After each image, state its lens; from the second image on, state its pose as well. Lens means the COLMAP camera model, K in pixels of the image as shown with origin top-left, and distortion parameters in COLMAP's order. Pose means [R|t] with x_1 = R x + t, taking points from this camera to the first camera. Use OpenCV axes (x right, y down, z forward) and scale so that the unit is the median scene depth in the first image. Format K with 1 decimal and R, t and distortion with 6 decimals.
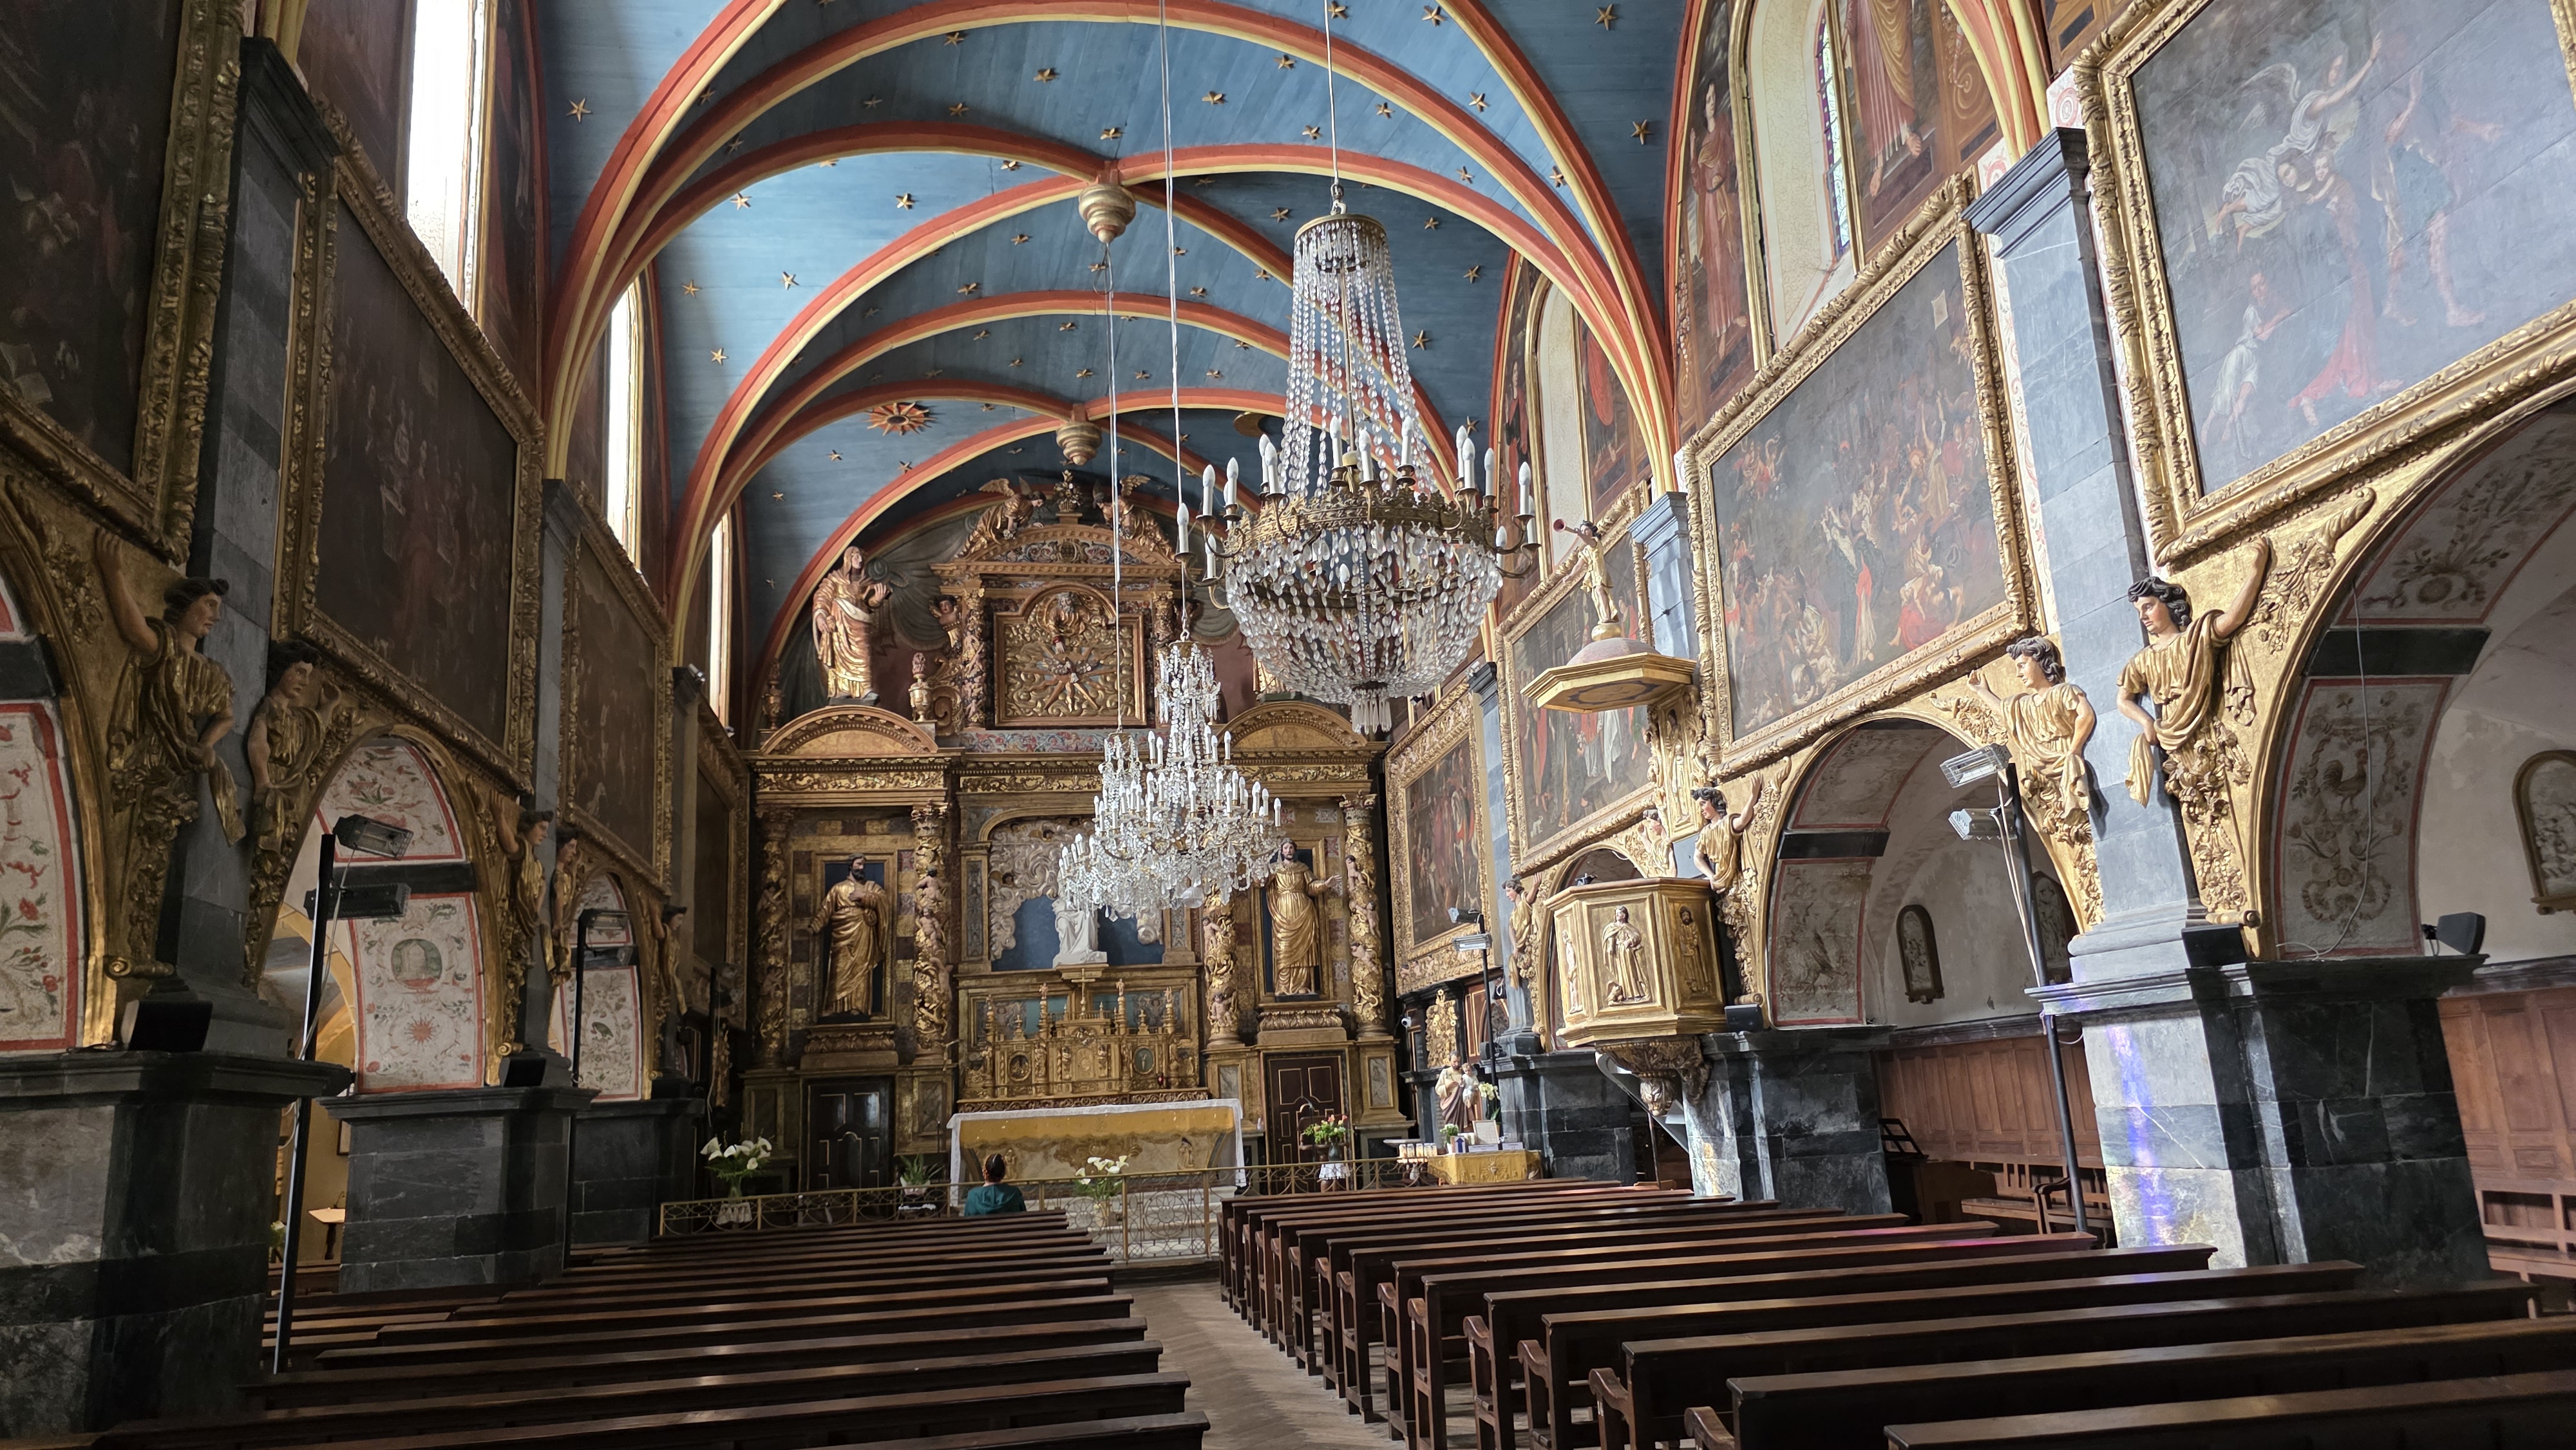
lens RADIAL K [[1764.6, 0, 1288.0], [0, 1764.6, 725.0], [0, 0, 1]] dist [0.119608, -0.204794]
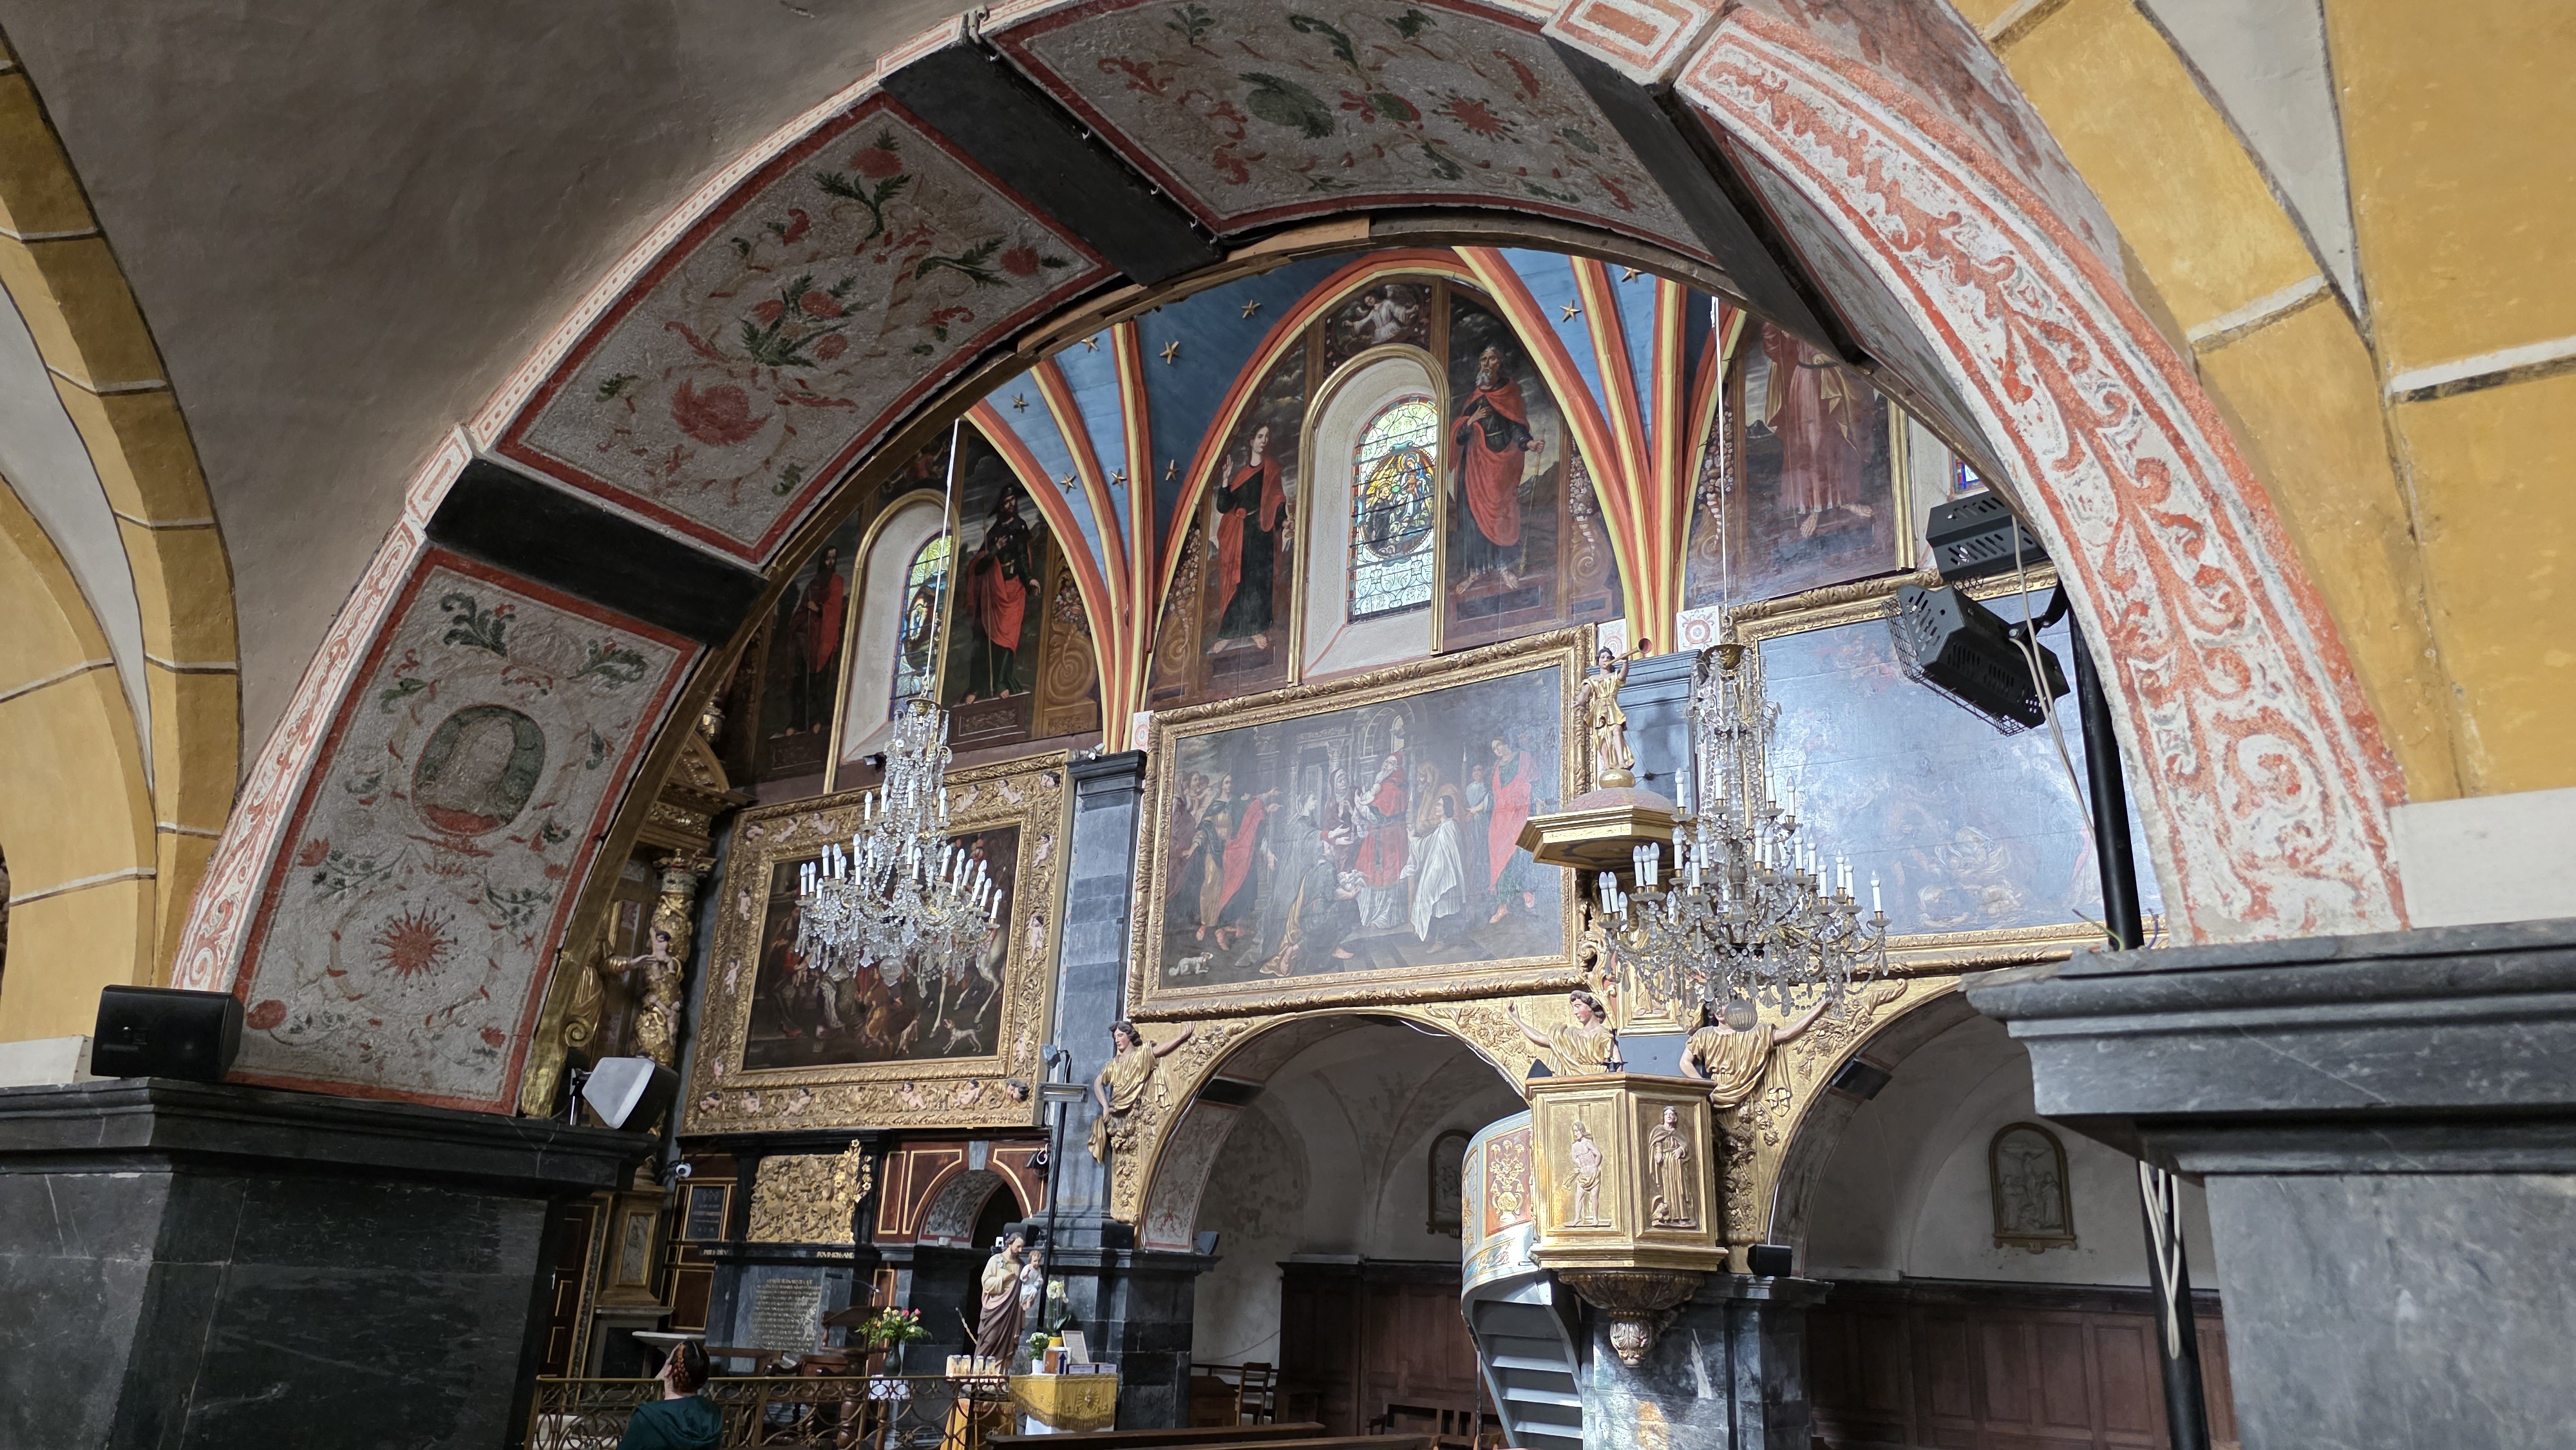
lens RADIAL K [[1764.6, 0, 1288.0], [0, 1764.6, 725.0], [0, 0, 1]] dist [0.119608, -0.204794]
pose [[0.680986, 0.305312, 0.665615, -0.621946], [-0.237998, 0.951872, -0.193122, 0.155378], [-0.692543, -0.026902, 0.720875, 0.600424]]
